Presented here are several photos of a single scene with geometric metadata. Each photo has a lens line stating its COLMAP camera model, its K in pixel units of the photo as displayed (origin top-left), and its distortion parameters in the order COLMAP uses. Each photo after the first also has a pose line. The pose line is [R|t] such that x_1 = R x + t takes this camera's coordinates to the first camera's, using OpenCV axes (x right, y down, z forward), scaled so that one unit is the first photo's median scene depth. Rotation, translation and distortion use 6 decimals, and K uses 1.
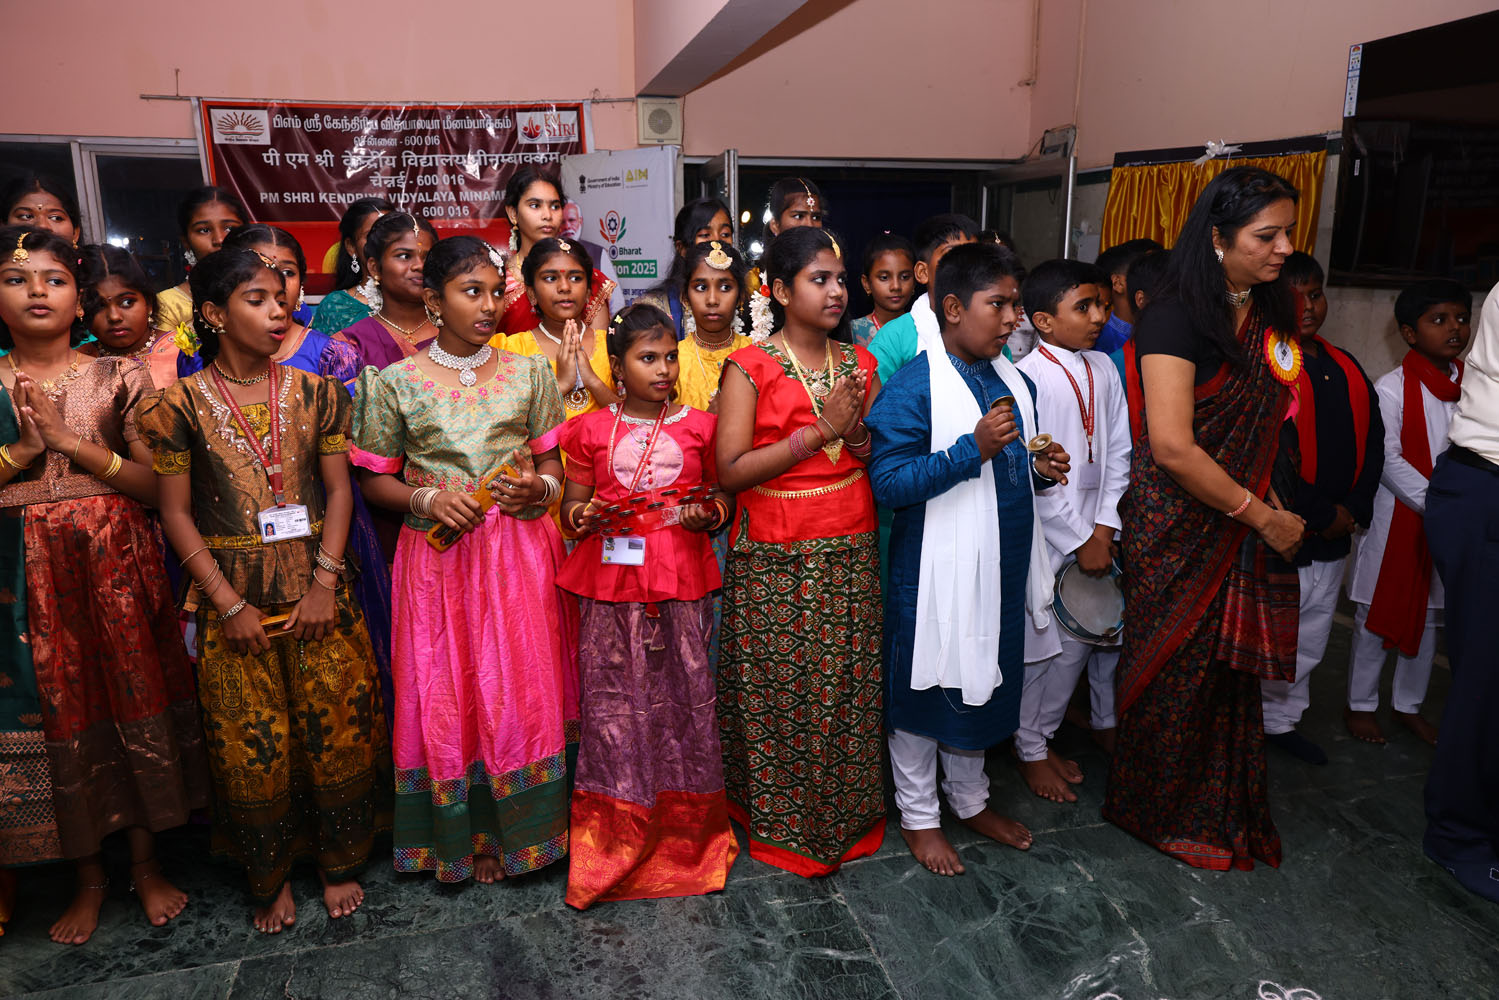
lens RADIAL K [[1035.6, 0, 749.5], [0, 1035.6, 500.0], [0, 0, 1]] dist [0.000494, 0.000079]
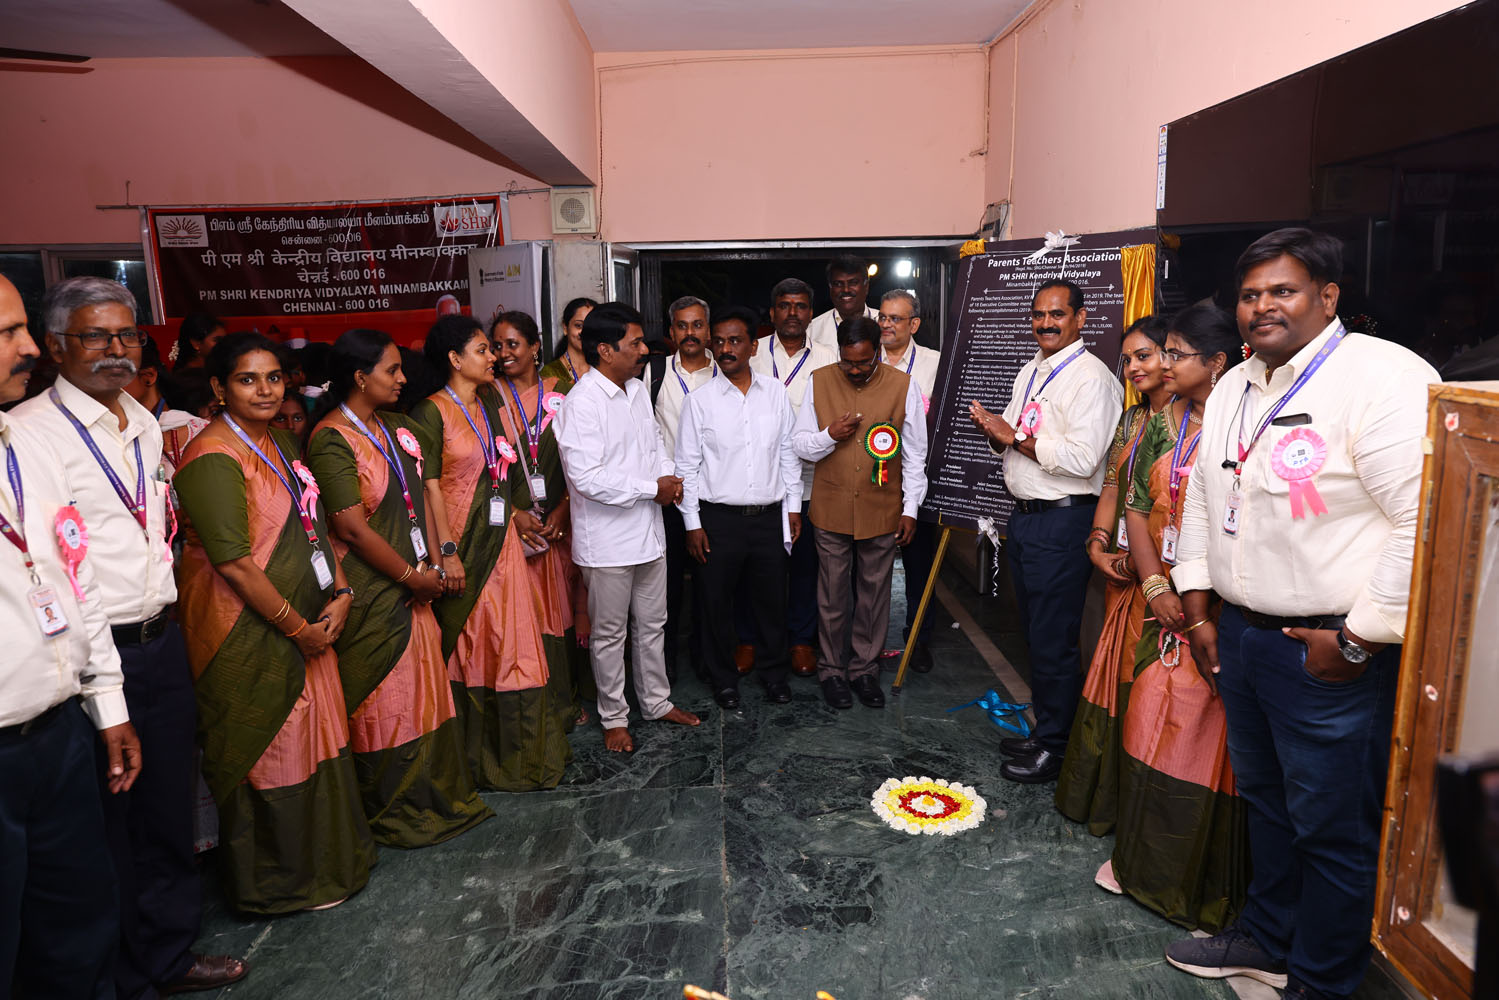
lens RADIAL K [[1031.0, 0, 749.5], [0, 1031.0, 500.0], [0, 0, 1]] dist [-0.001815, 0.007280]
pose [[0.976648, 0.029513, -0.212807, 0.314280], [-0.036626, 0.998892, -0.029561, -0.069574], [0.211699, 0.036665, 0.976647, 0.086436]]
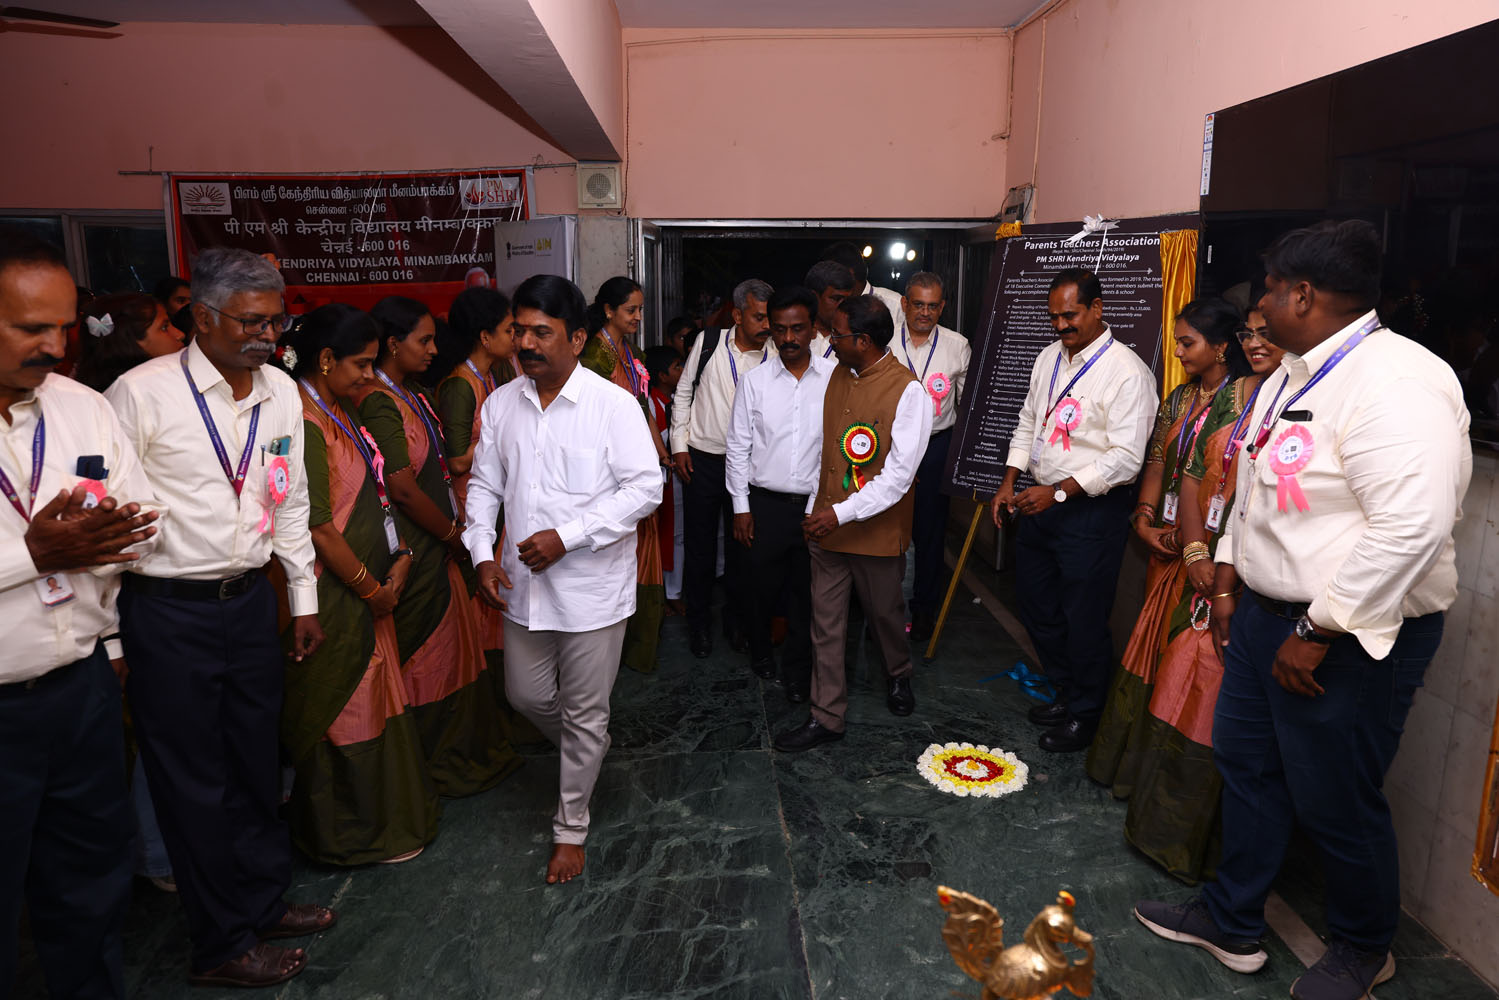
lens RADIAL K [[1031.0, 0, 749.5], [0, 1031.0, 500.0], [0, 0, 1]] dist [-0.001815, 0.007280]
pose [[0.980677, 0.046520, -0.190023, 0.273589], [-0.049727, 0.998689, -0.012144, -0.061914], [0.189209, 0.021359, 0.981704, 0.062664]]
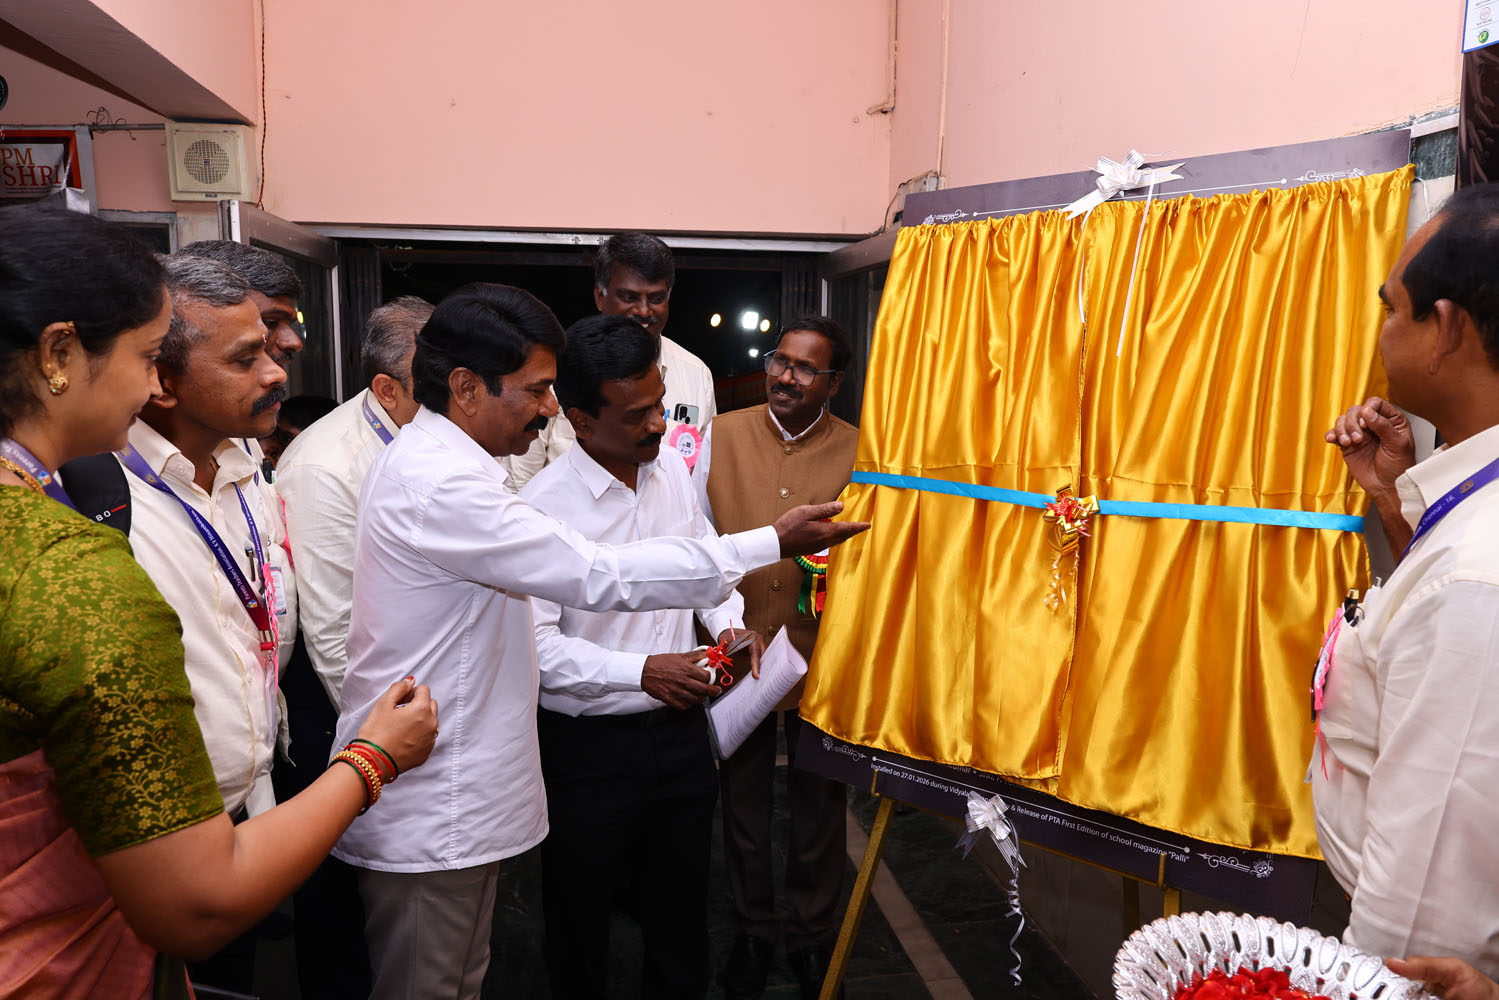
lens RADIAL K [[1031.0, 0, 749.5], [0, 1031.0, 500.0], [0, 0, 1]] dist [-0.001815, 0.007280]
pose [[0.997760, 0.020976, -0.063522, 0.270449], [-0.026767, 0.995423, -0.091745, -0.140764], [0.061307, 0.093240, 0.993754, 0.490665]]
